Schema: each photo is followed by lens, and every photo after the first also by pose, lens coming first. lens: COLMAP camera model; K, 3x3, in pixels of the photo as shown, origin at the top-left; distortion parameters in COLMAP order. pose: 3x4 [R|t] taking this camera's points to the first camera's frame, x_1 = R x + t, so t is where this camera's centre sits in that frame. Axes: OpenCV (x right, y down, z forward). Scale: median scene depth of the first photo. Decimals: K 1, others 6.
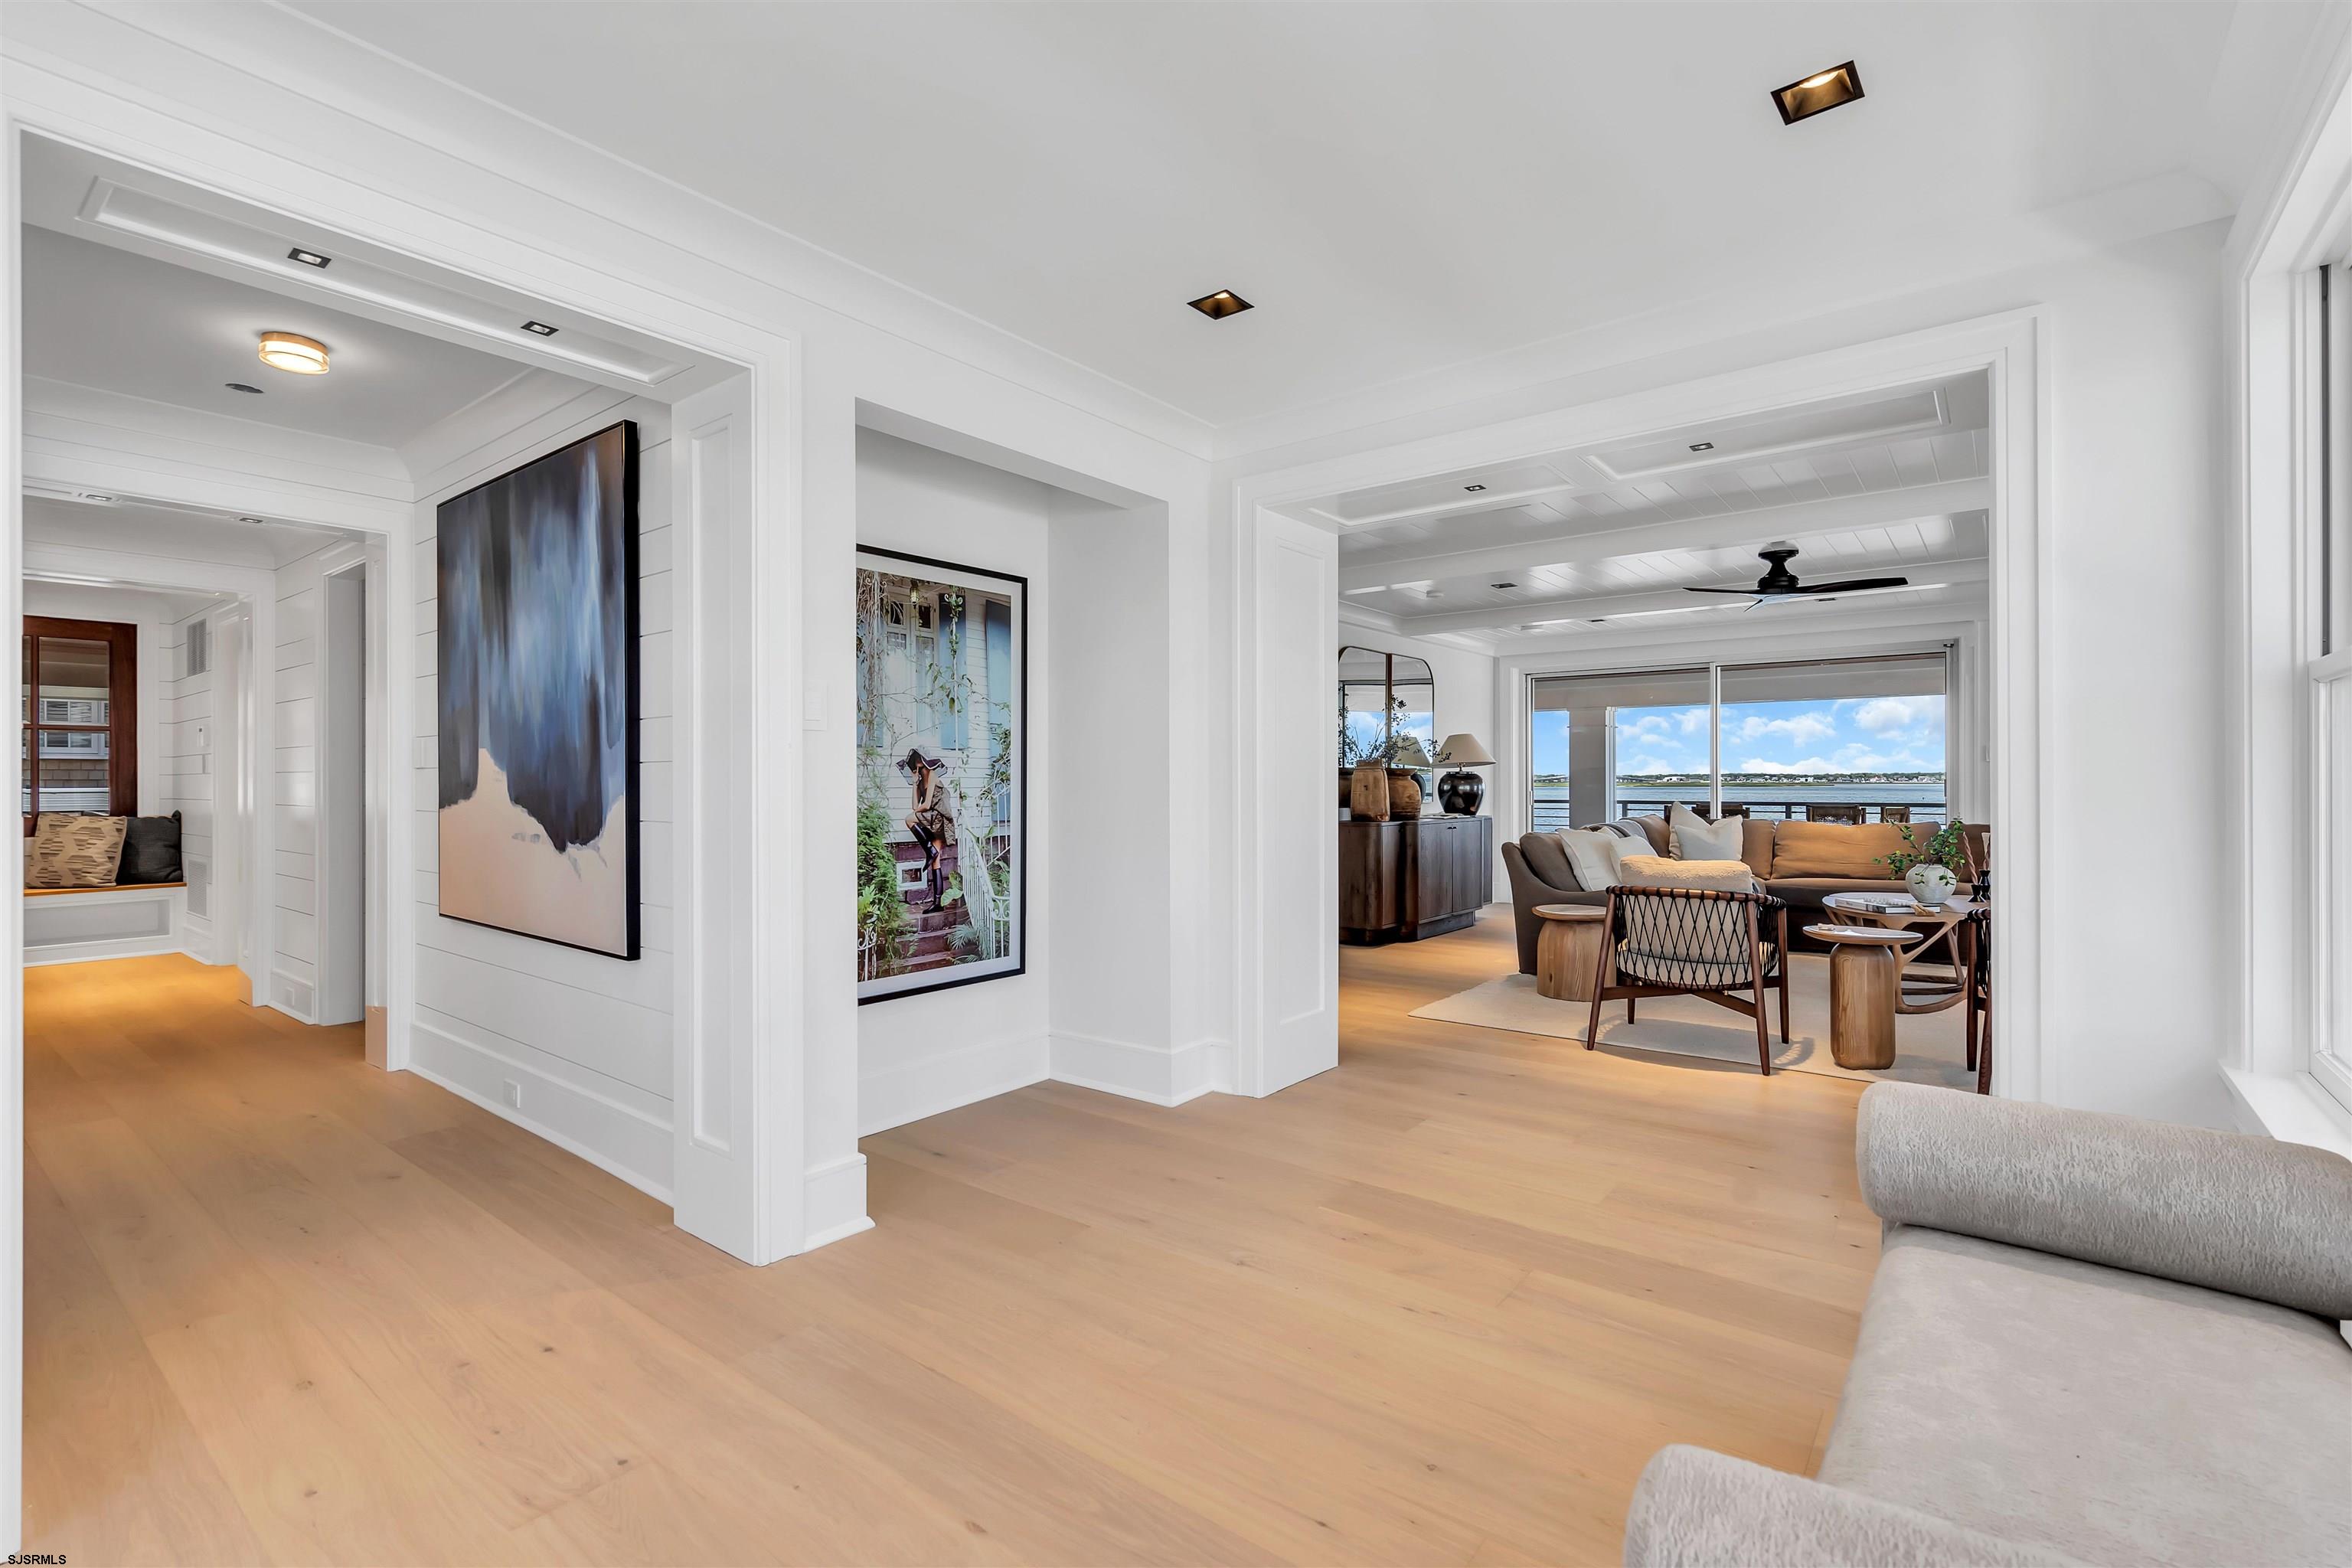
lens RADIAL K [[1059.8, 0, 1176.0], [0, 1059.8, 784.0], [0, 0, 1]] dist [-0.001506, 0.000063]
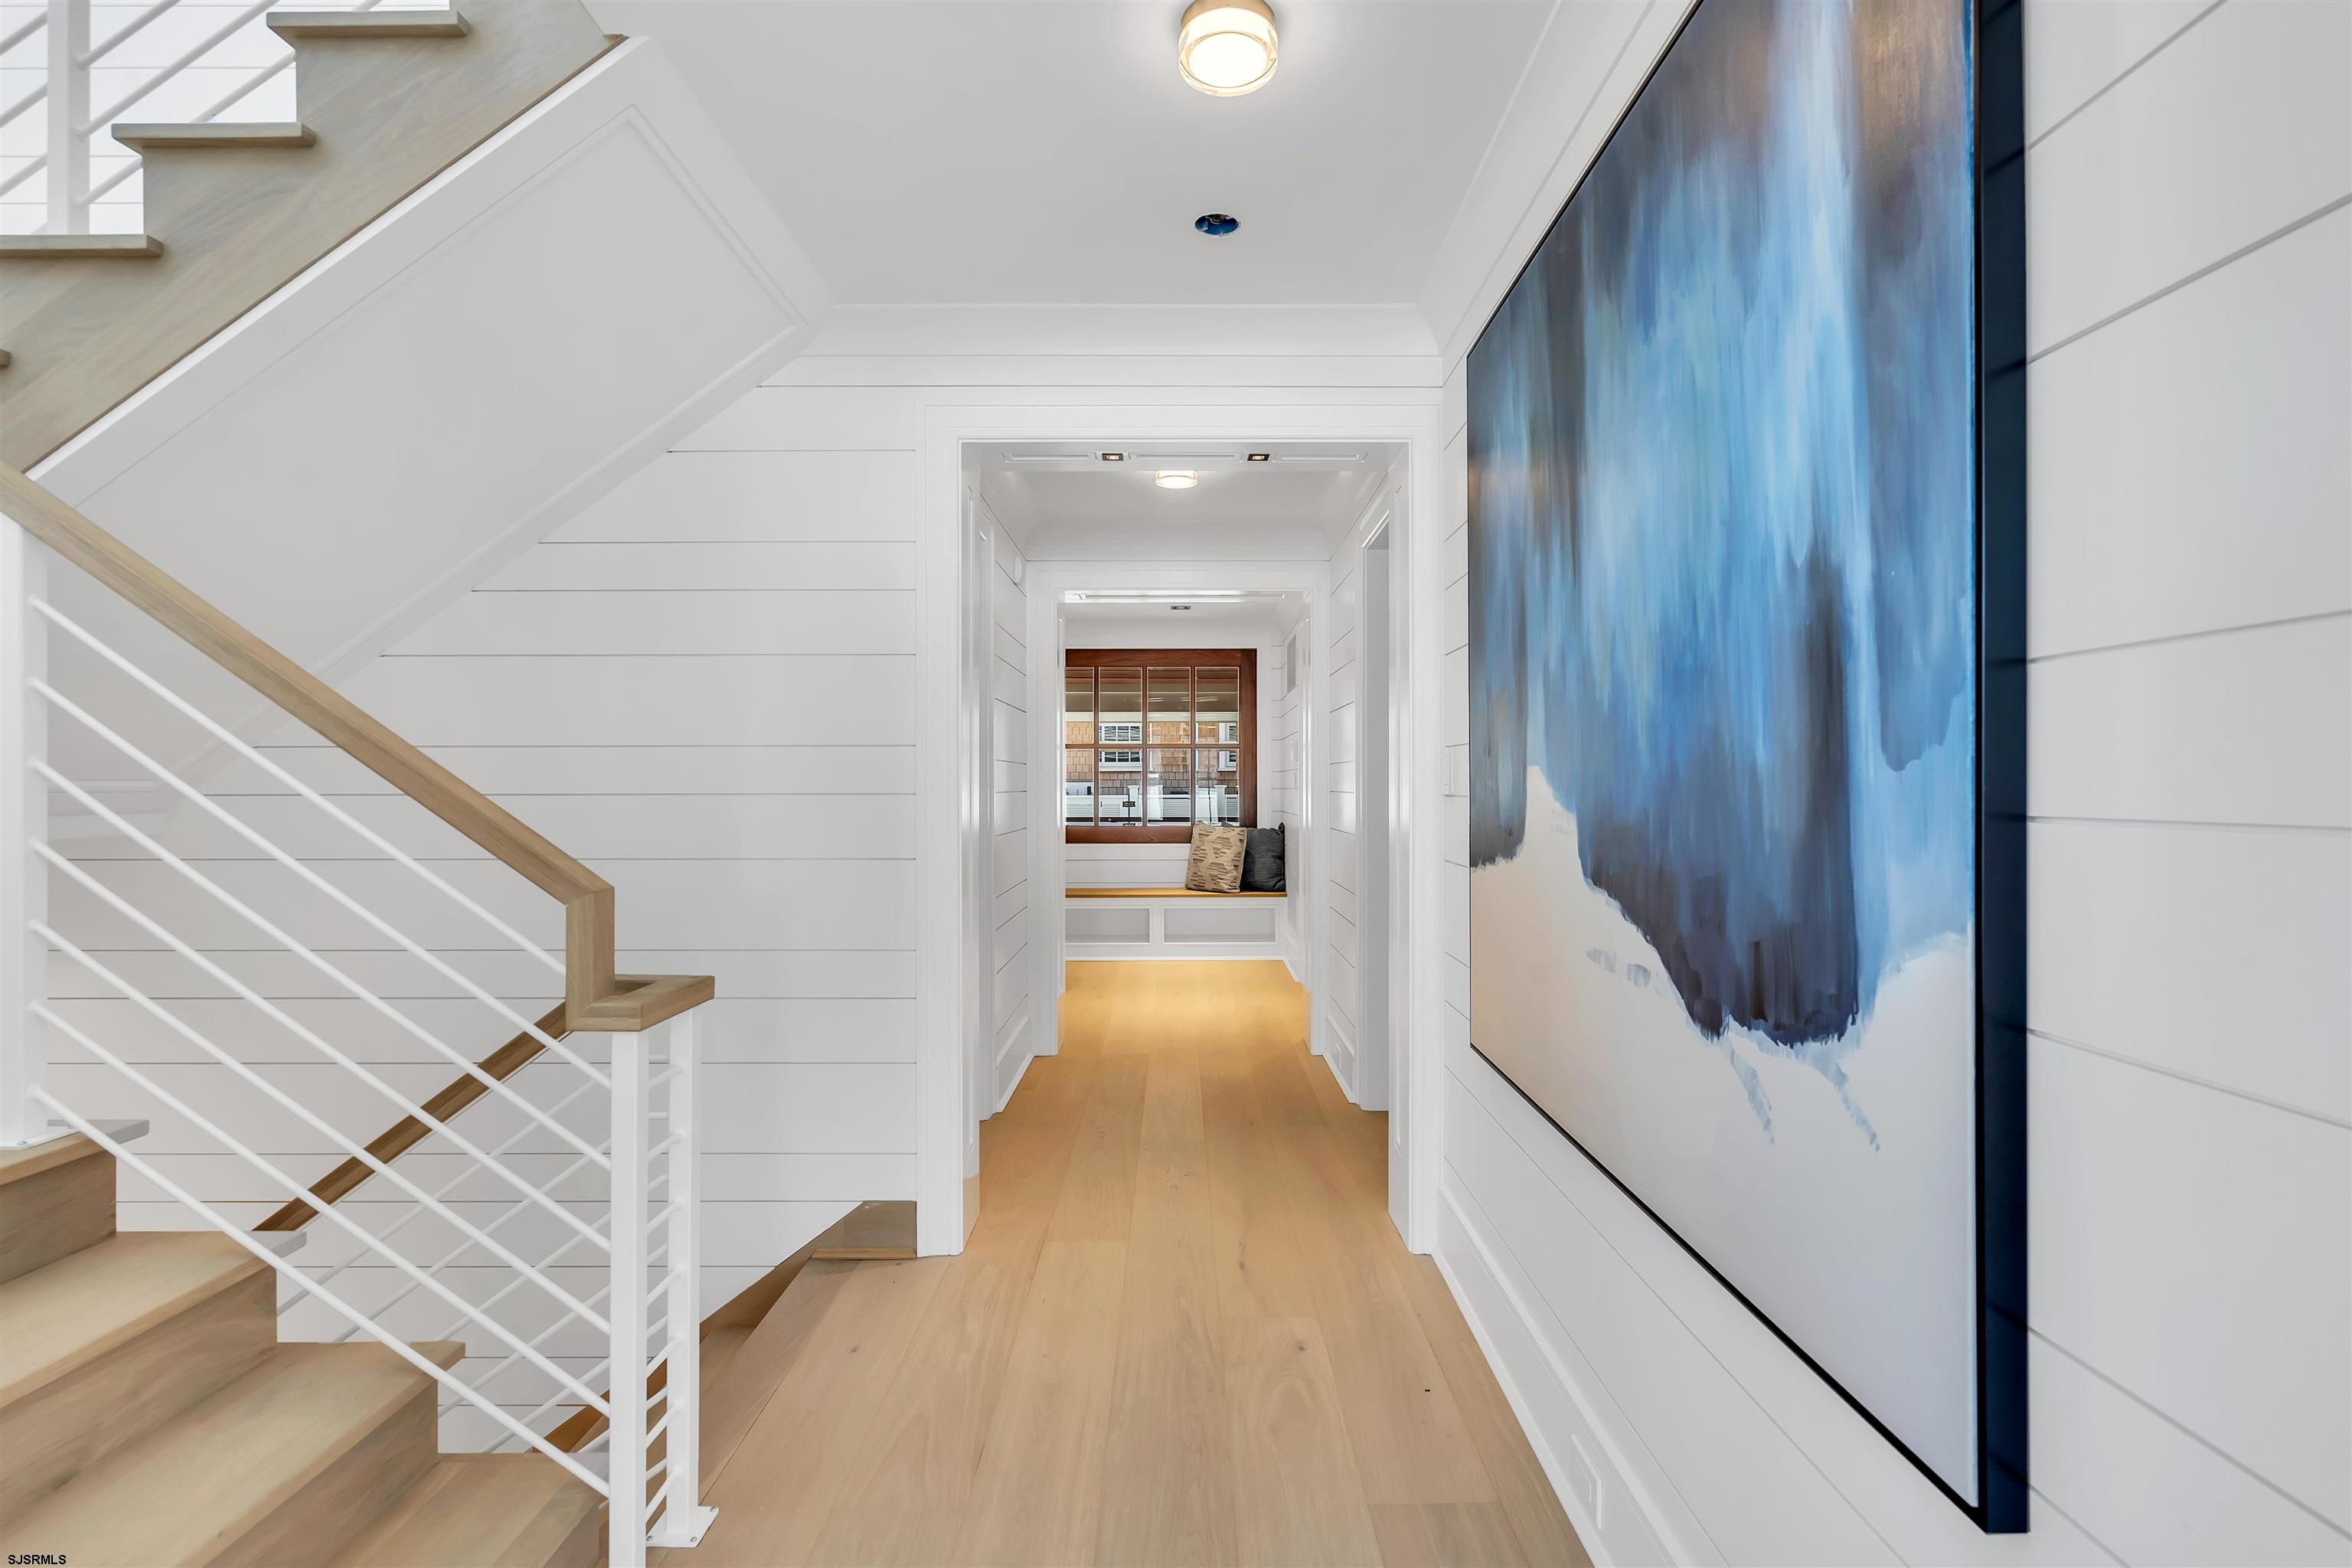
lens RADIAL K [[1059.8, 0, 1176.0], [0, 1059.8, 784.0], [0, 0, 1]] dist [-0.001506, 0.000063]
pose [[0.610907, -0.000315, -0.791702, -0.334594], [-0.001363, 0.999998, -0.001449, -0.022493], [0.791701, 0.001964, 0.610906, 0.519061]]
